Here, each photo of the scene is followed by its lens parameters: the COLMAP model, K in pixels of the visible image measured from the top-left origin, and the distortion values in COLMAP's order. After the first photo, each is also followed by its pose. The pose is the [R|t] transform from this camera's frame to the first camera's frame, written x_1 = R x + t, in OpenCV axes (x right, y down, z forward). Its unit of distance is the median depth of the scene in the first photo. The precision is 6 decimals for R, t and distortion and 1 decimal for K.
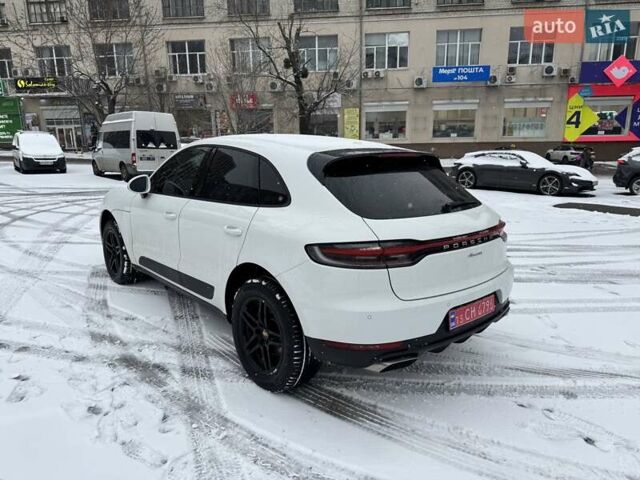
lens RADIAL K [[473.9, 0, 316.8], [0, 473.9, 253.2], [0, 0, 1]] dist [0.038410, -0.054369]
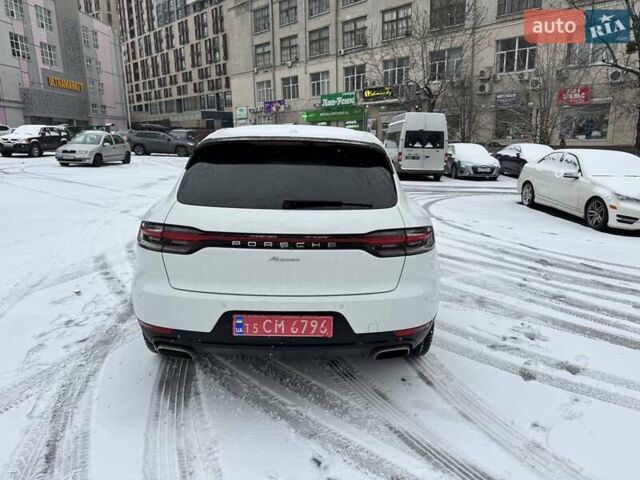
lens RADIAL K [[473.9, 0, 316.8], [0, 473.9, 253.2], [0, 0, 1]] dist [0.038410, -0.054369]
pose [[0.733945, 0.157300, -0.660744, 0.131383], [-0.161720, 0.985307, 0.054931, -0.009109], [0.659676, 0.066539, 0.748599, 0.057118]]
